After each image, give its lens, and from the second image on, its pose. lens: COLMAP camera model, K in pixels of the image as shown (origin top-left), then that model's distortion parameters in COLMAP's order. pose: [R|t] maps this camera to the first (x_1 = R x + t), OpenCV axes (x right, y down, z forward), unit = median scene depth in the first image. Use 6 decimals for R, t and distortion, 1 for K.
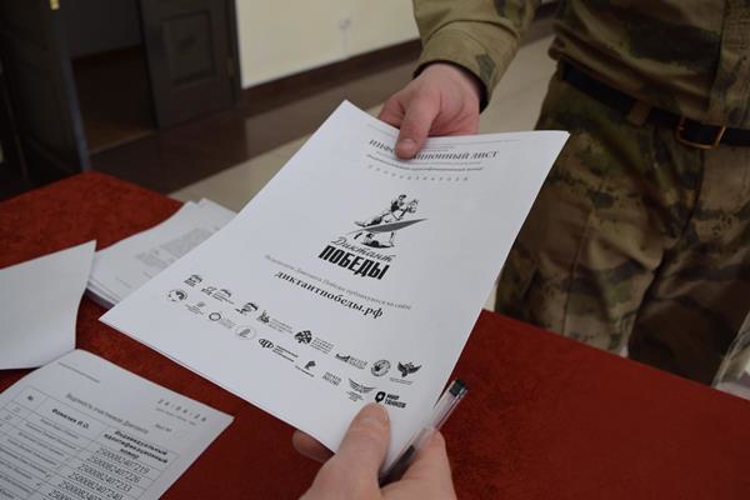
lens RADIAL K [[641.1, 0, 375.0], [0, 641.1, 250.0], [0, 0, 1]] dist [-0.032348, 0.006838]
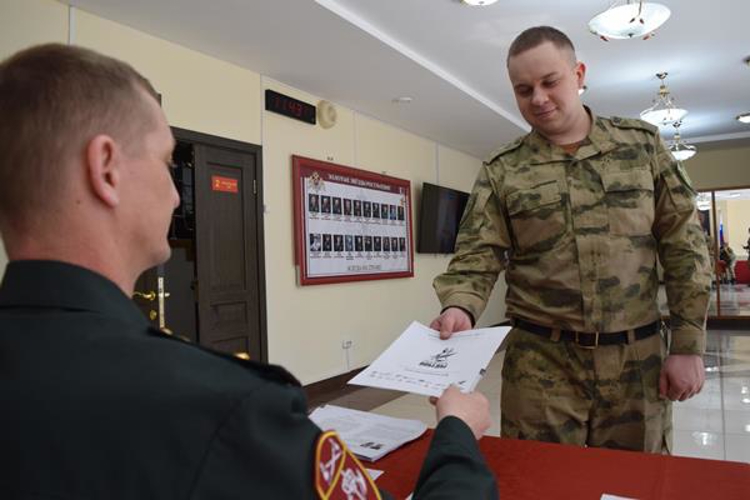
lens RADIAL K [[501.8, 0, 375.0], [0, 501.8, 250.0], [0, 0, 1]] dist [-0.174596, -0.000711]
pose [[0.996045, -0.088200, -0.010766, -0.084045], [0.071431, 0.866896, -0.493345, 0.241420], [0.052846, 0.490625, 0.869767, -0.415144]]
